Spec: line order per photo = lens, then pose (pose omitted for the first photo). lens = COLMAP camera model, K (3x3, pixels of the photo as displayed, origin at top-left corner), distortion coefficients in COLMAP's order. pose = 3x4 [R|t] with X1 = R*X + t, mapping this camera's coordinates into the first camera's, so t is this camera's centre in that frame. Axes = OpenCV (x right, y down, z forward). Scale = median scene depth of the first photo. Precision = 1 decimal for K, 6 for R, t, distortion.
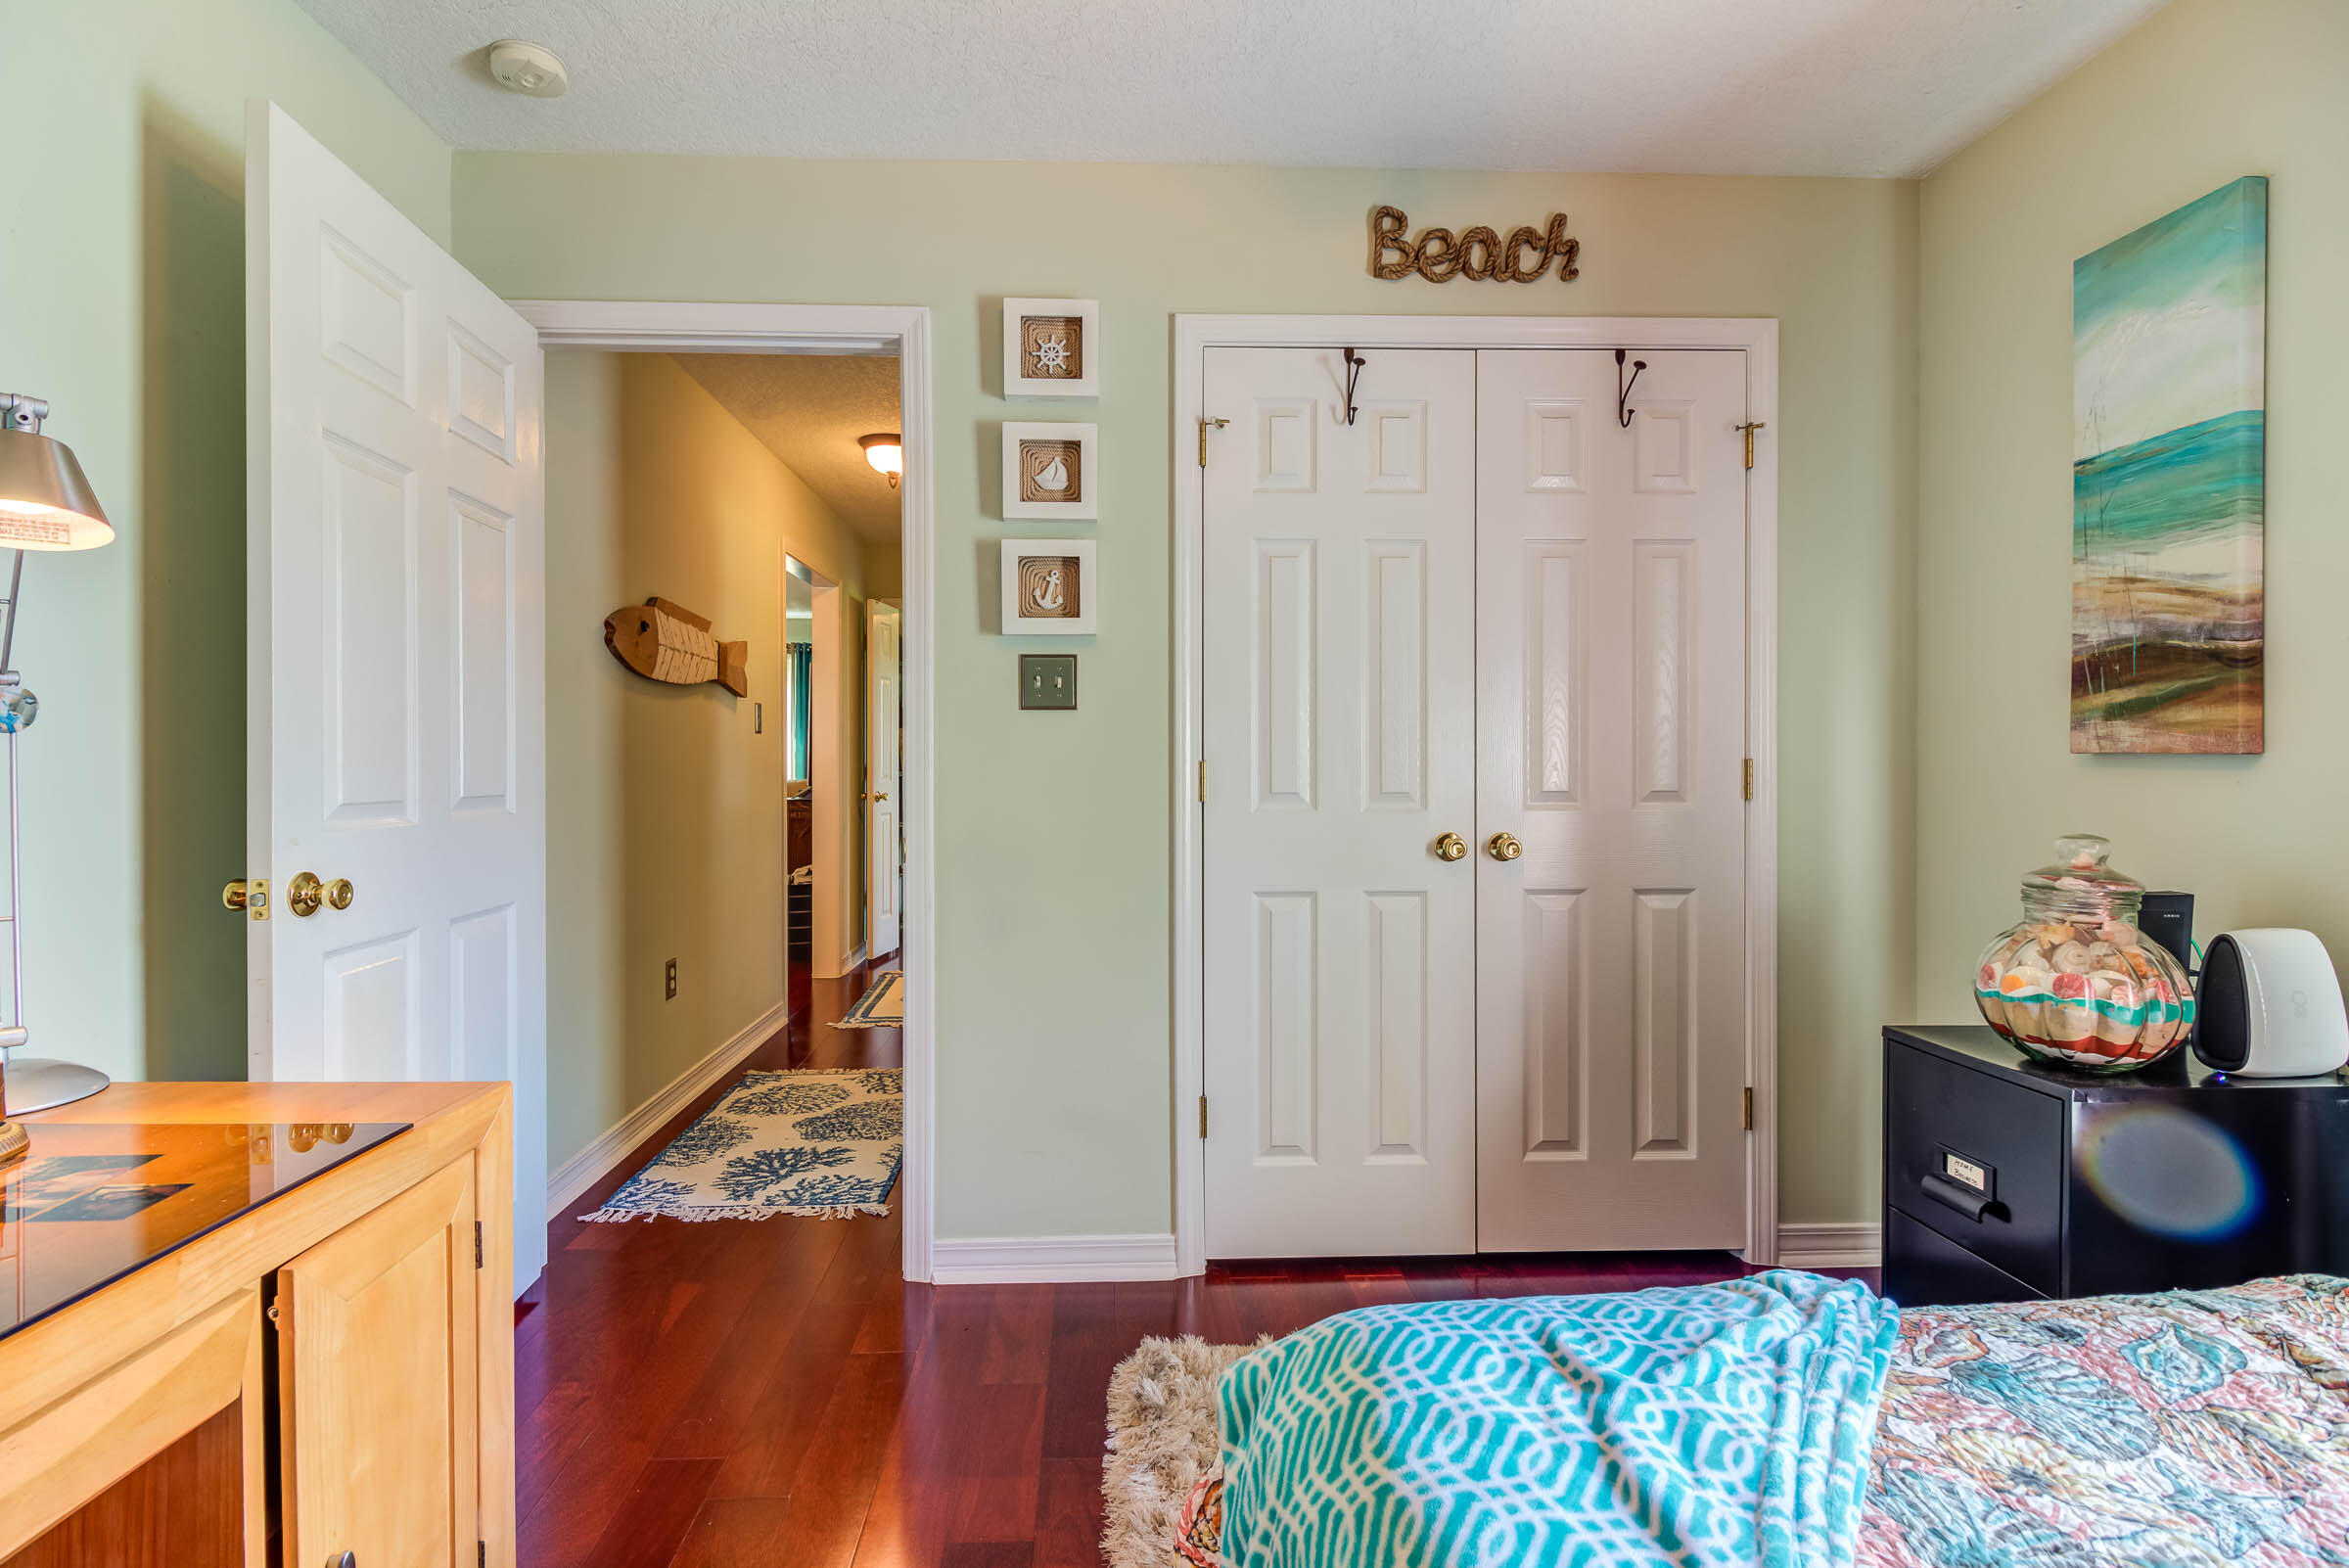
lens RADIAL K [[1089.5, 0, 1155.2], [0, 1089.5, 770.5], [0, 0, 1]] dist [0.021843, -0.016869]
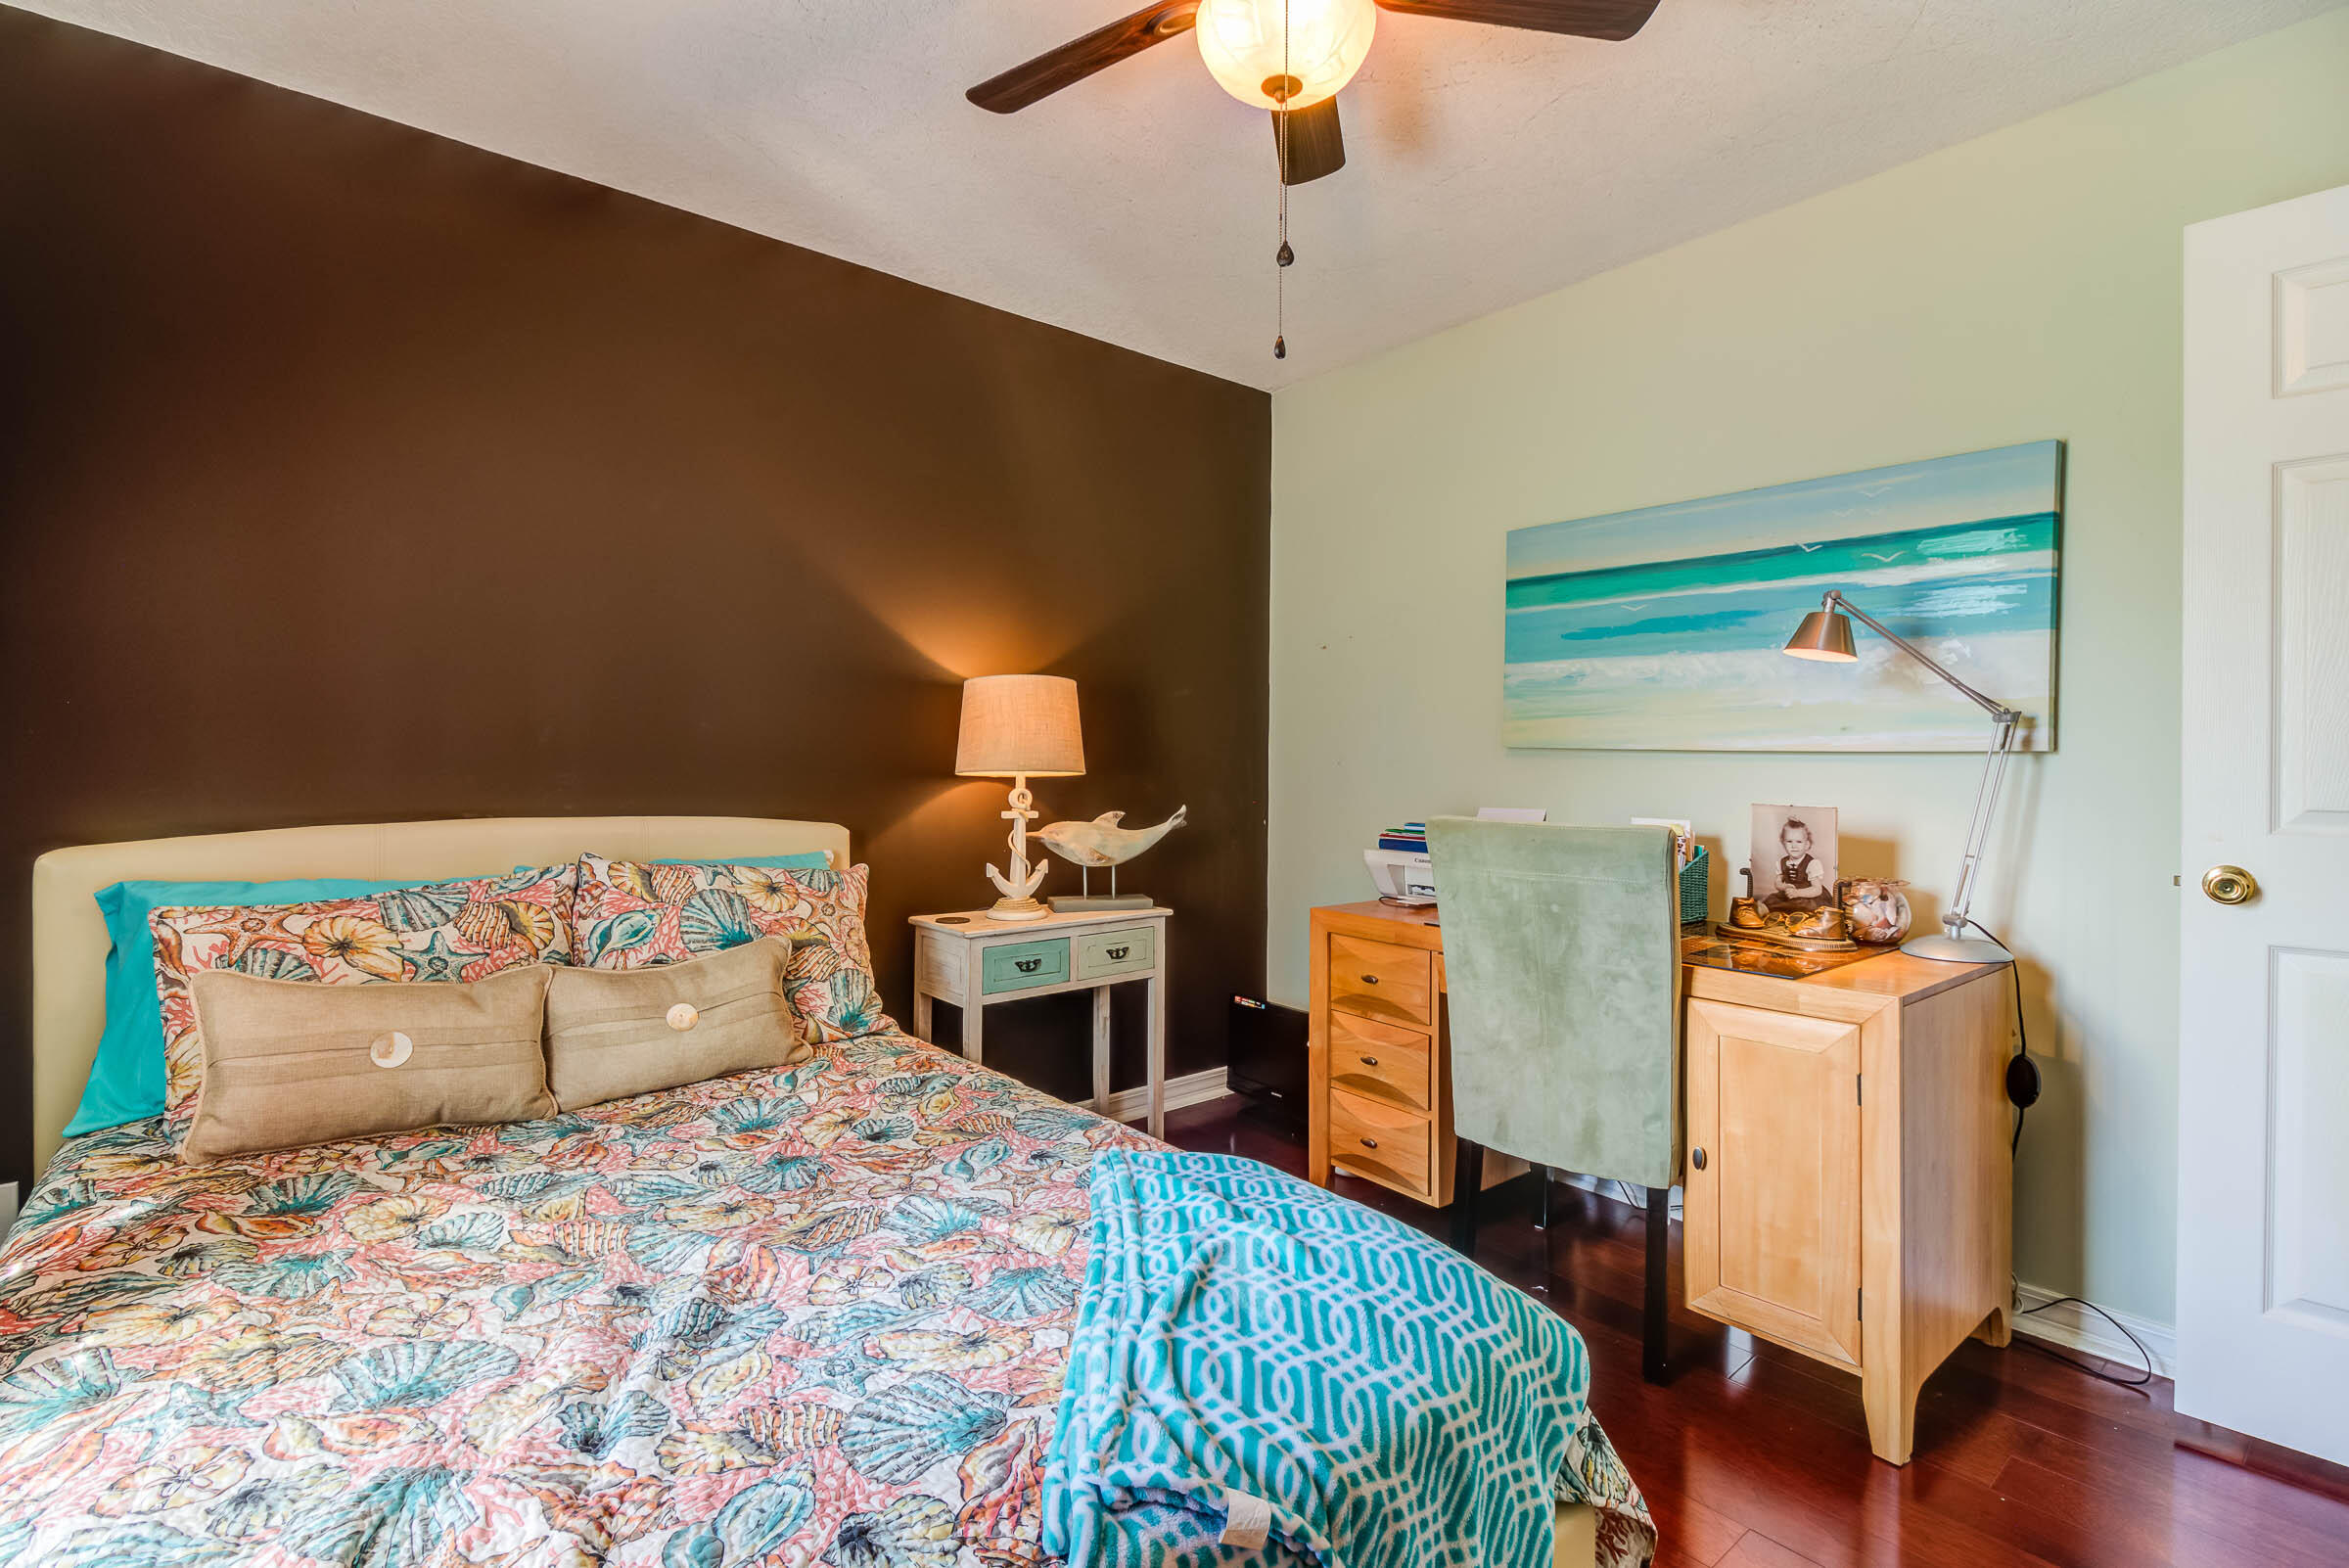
lens RADIAL K [[1089.5, 0, 1155.2], [0, 1089.5, 770.5], [0, 0, 1]] dist [0.021843, -0.016869]
pose [[-0.809301, 0.003824, -0.587382, 0.680585], [-0.003861, 0.999923, 0.011830, -0.013627], [0.587382, 0.011842, -0.809223, 1.062794]]
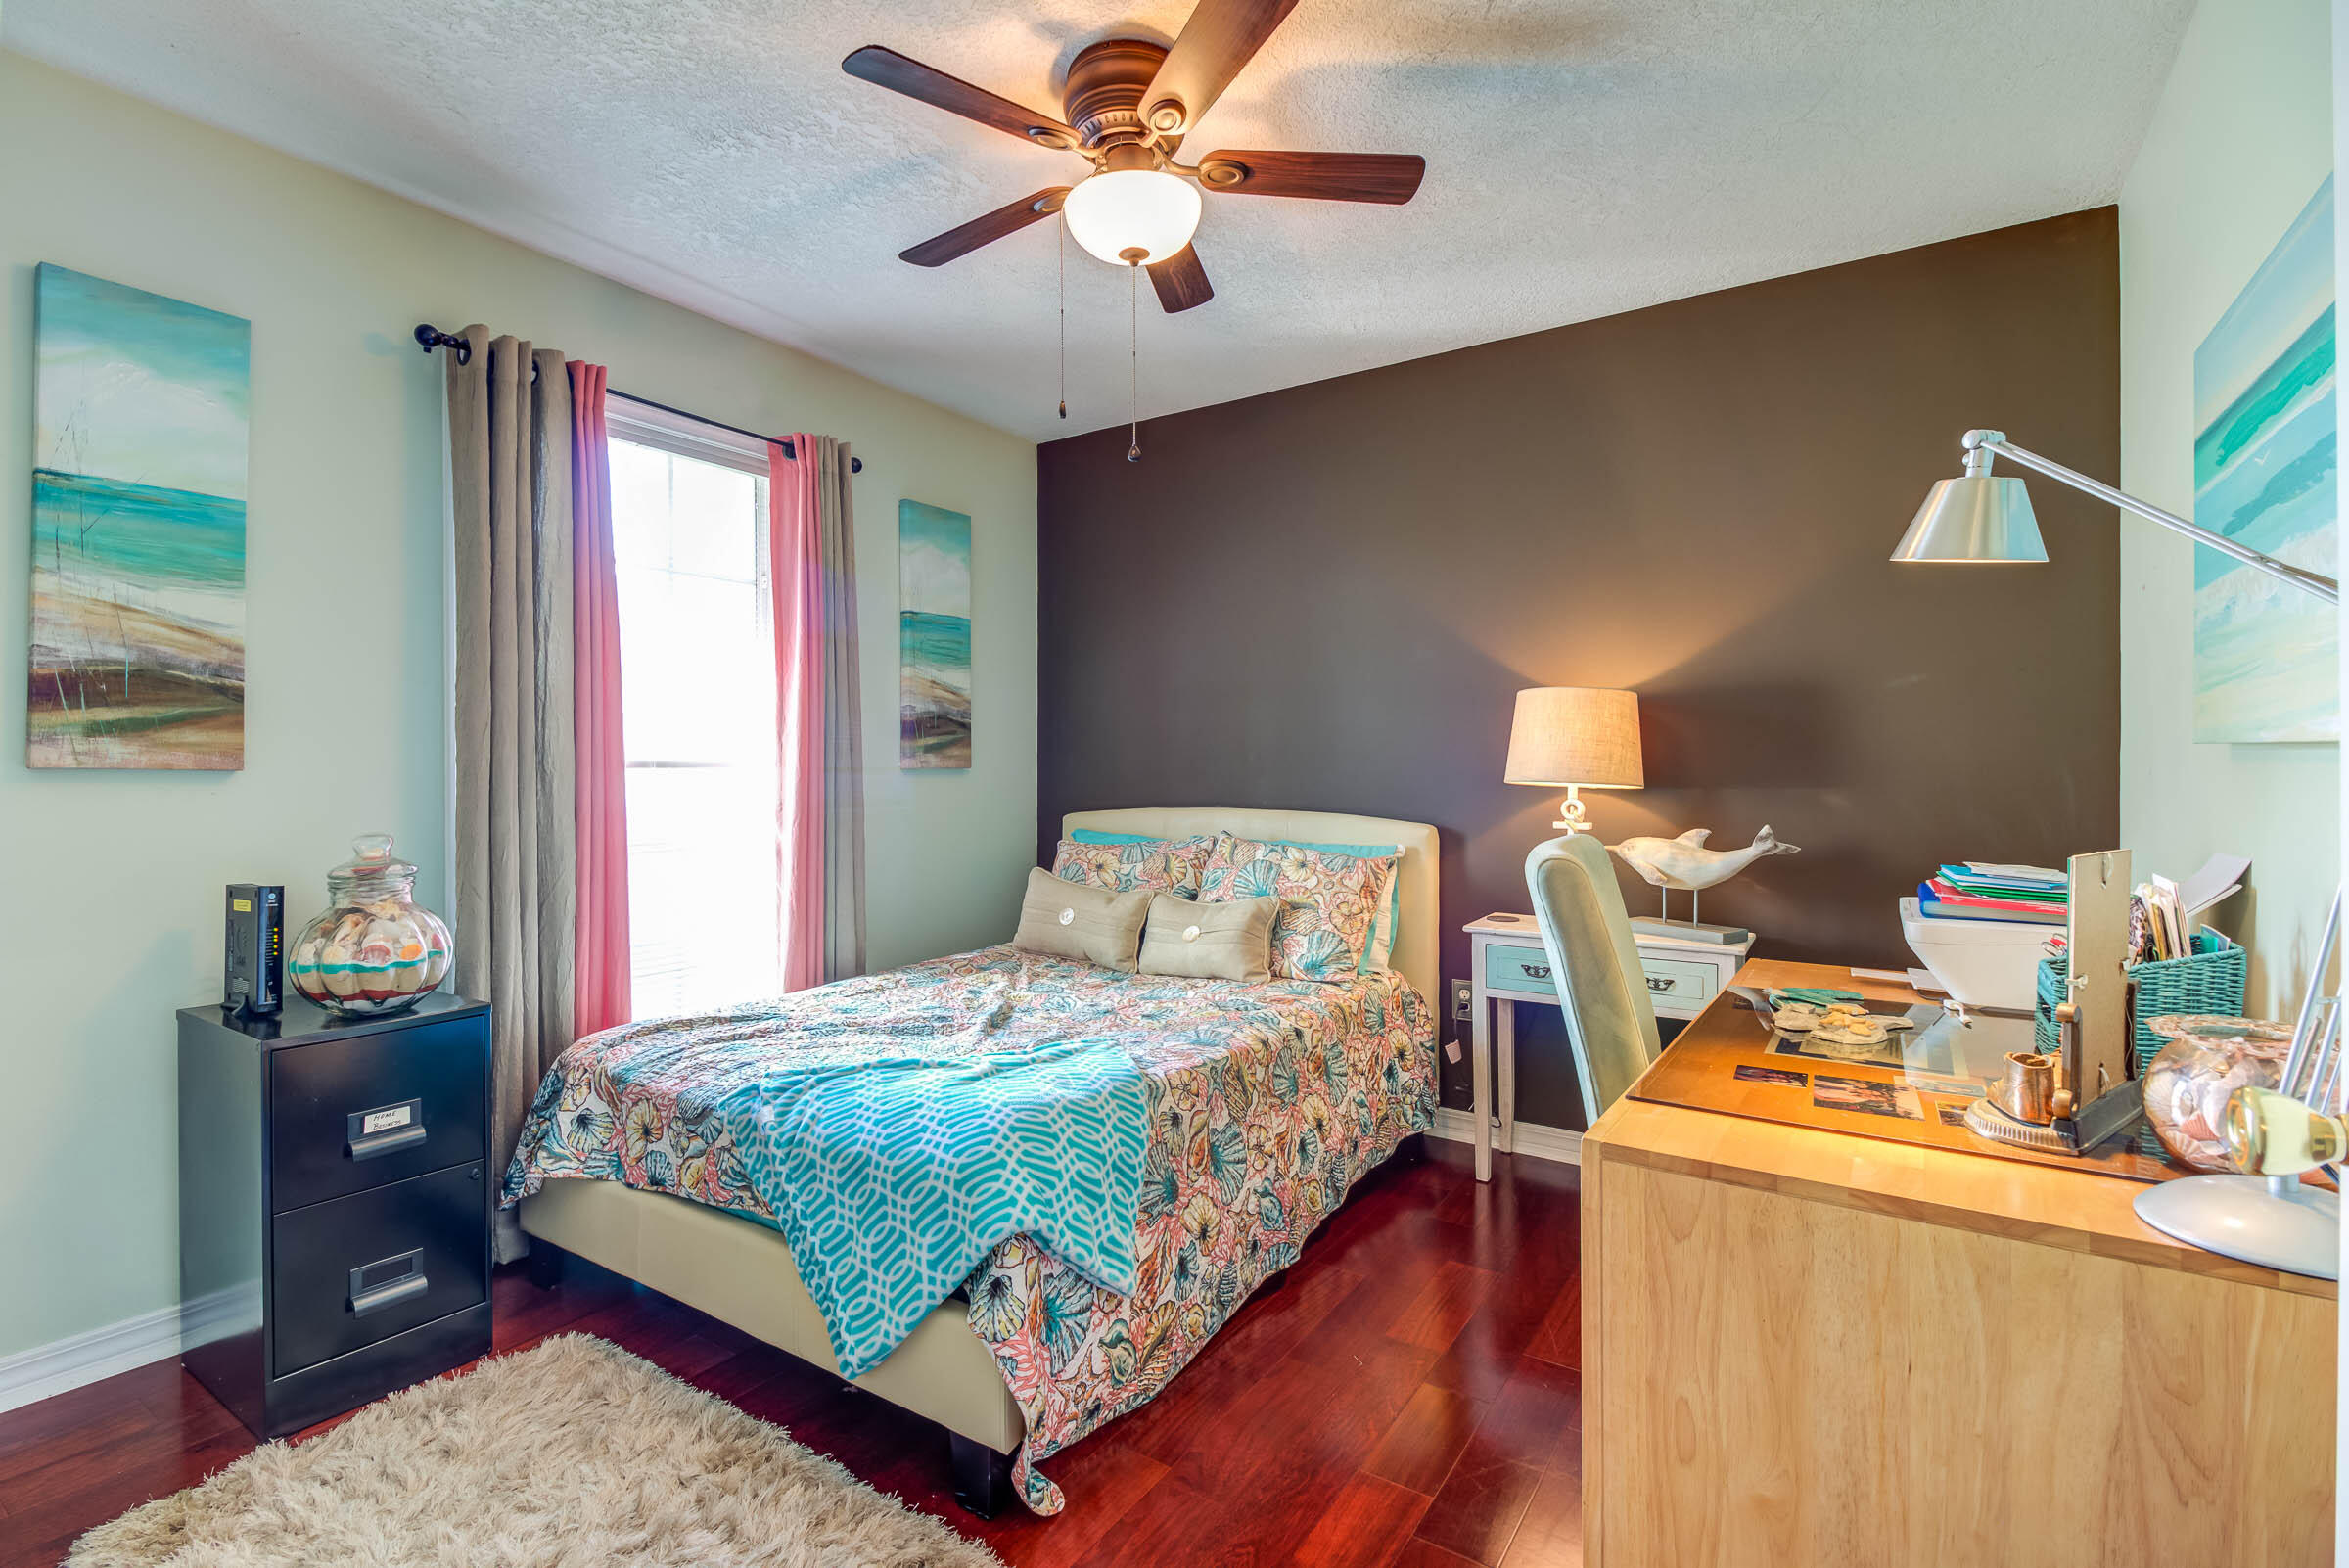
lens RADIAL K [[1089.5, 0, 1155.2], [0, 1089.5, 770.5], [0, 0, 1]] dist [0.021843, -0.016869]
pose [[-0.788954, 0.001854, 0.614449, -0.599533], [0.002998, 0.999995, 0.000832, -0.012630], [-0.614445, 0.002498, -0.788956, 1.299683]]
